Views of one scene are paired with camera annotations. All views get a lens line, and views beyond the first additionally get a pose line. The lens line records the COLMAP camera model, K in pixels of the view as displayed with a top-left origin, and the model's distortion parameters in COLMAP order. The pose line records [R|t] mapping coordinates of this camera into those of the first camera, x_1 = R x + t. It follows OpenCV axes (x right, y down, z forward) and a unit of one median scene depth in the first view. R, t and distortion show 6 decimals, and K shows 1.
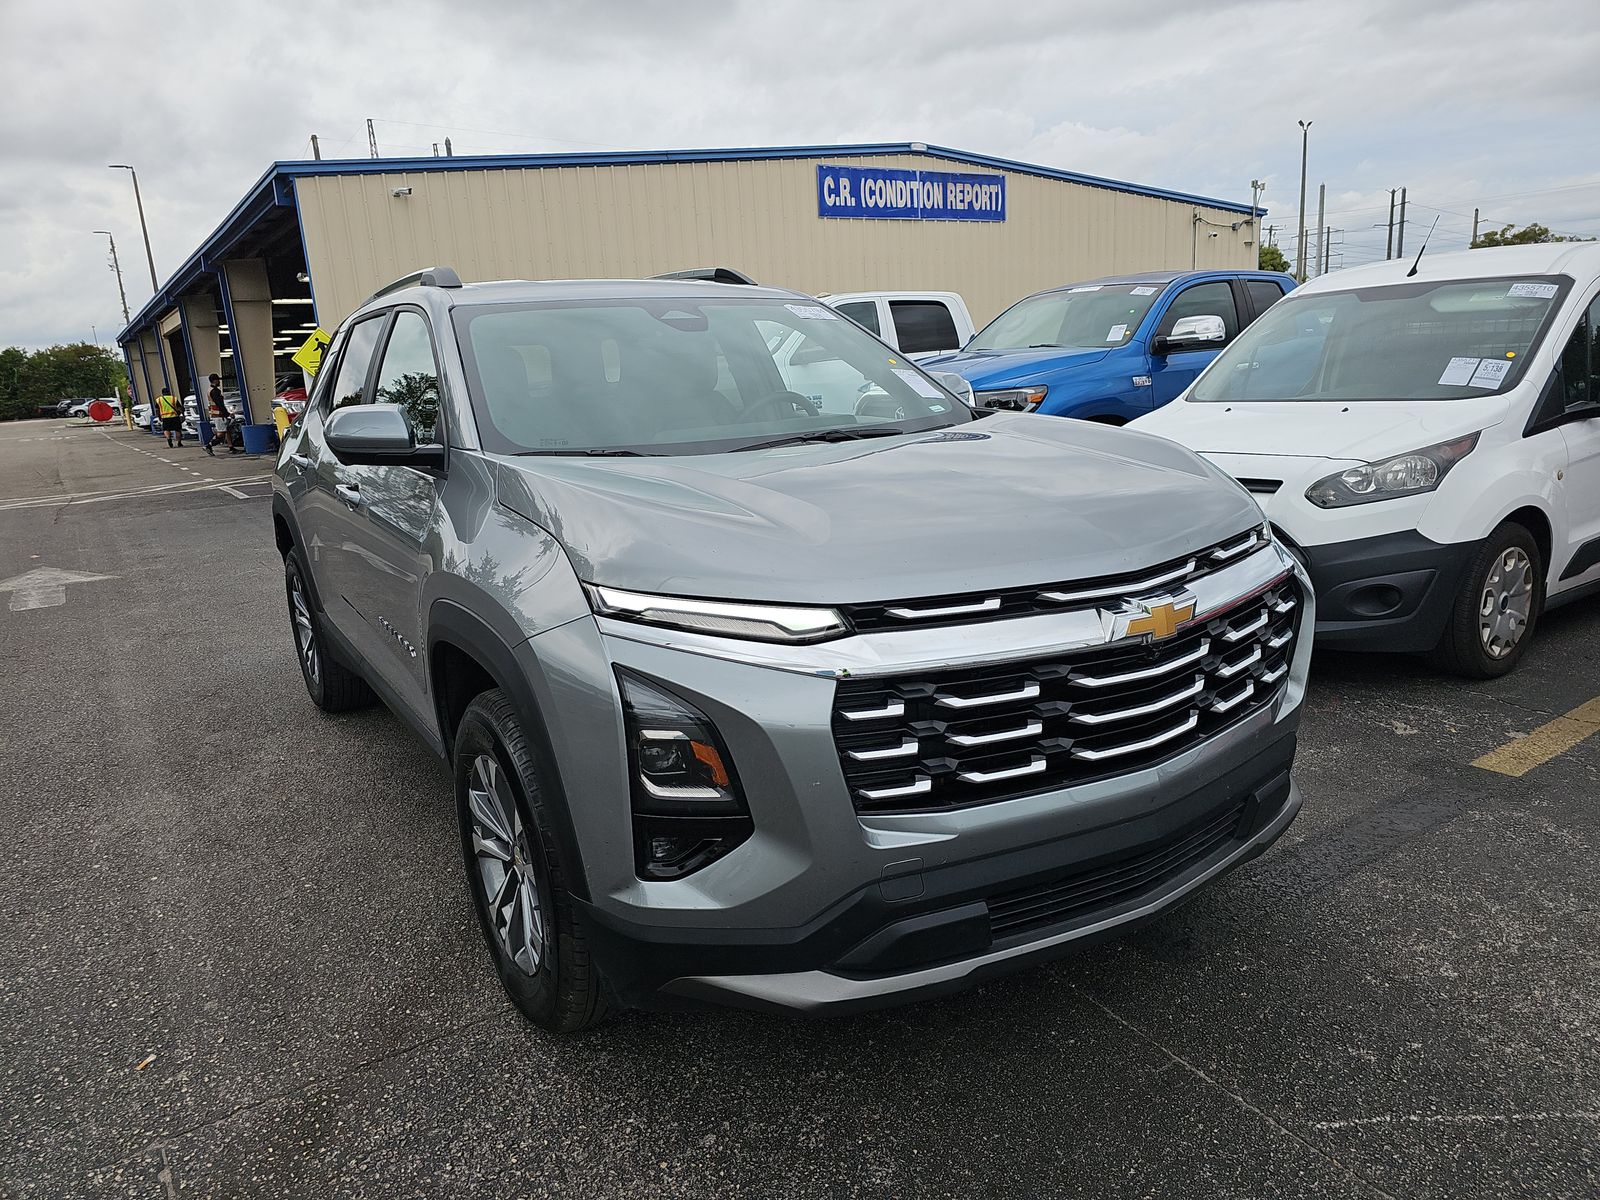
lens RADIAL K [[1060.5, 0, 795.9], [0, 1060.5, 601.4], [0, 0, 1]] dist [0.052667, -0.054505]
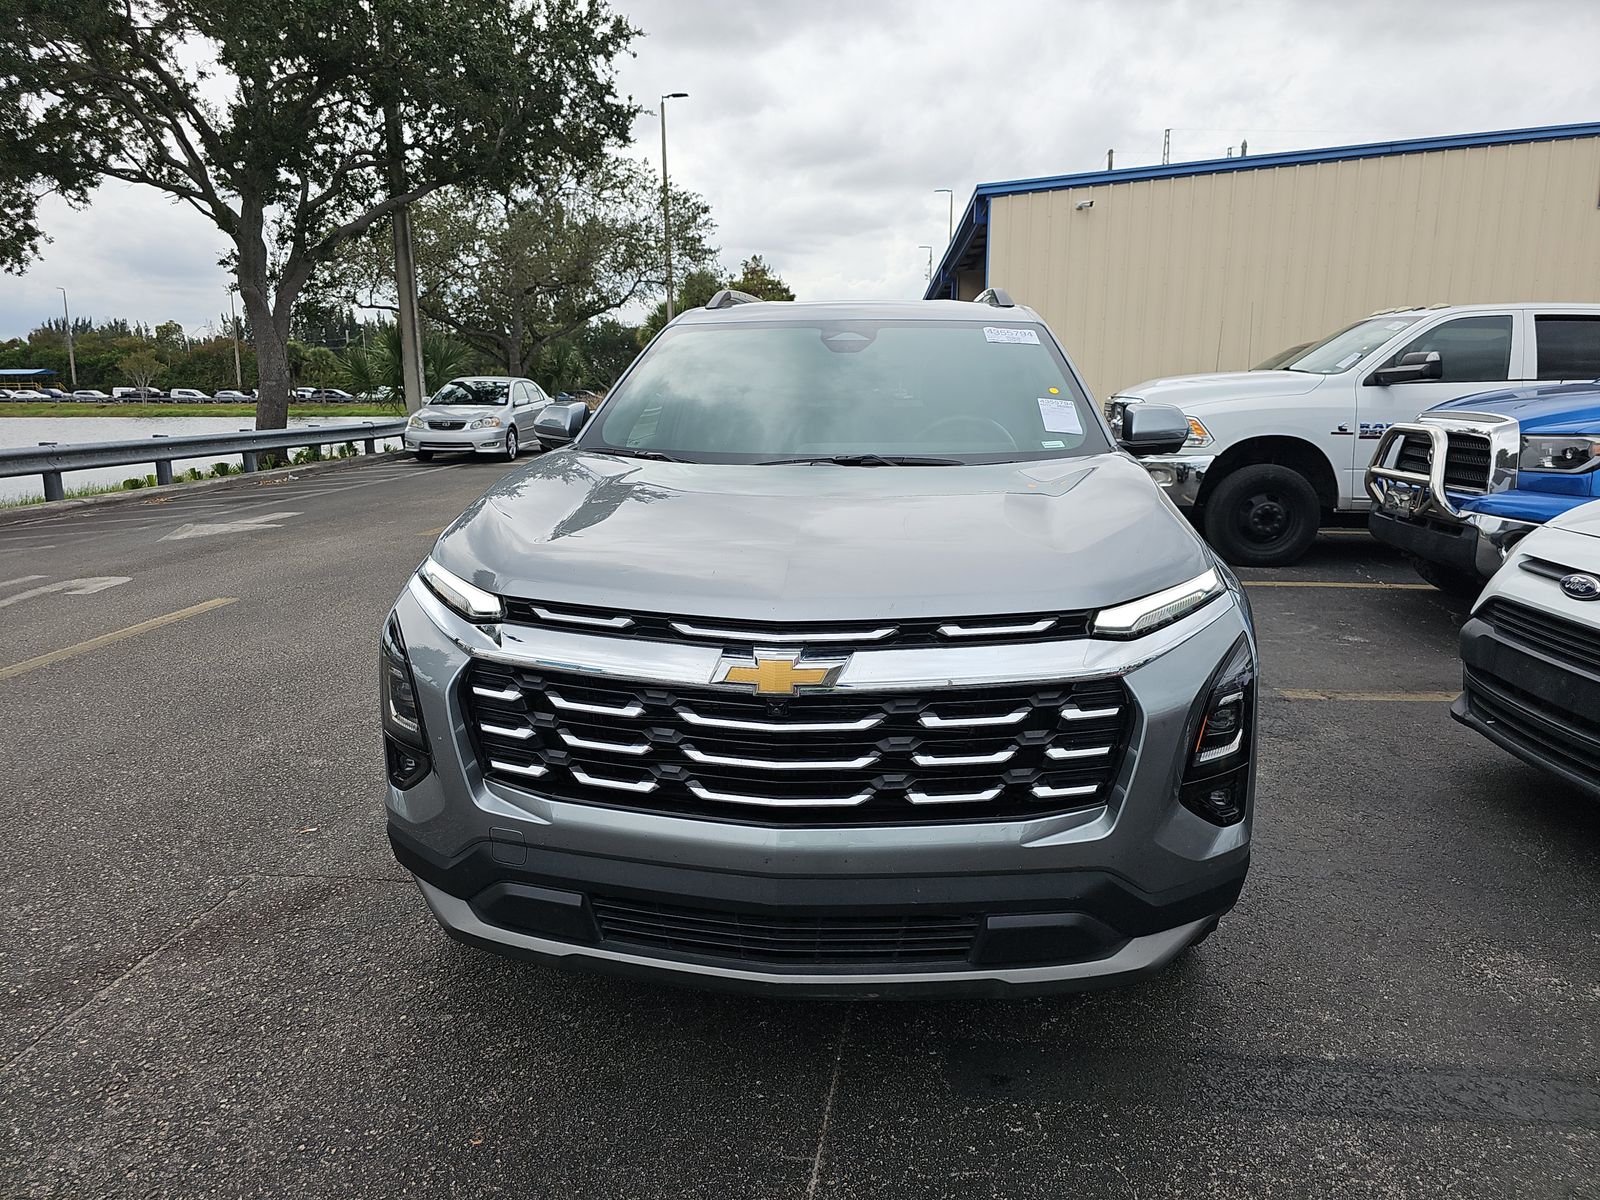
lens RADIAL K [[1069.6, 0, 844.9], [0, 1069.6, 603.2], [0, 0, 1]] dist [0.052872, -0.050358]
pose [[0.787135, 0.175307, -0.591342, 0.153948], [-0.177586, 0.982573, 0.054905, -0.017879], [0.590662, 0.061796, 0.804550, 0.042410]]
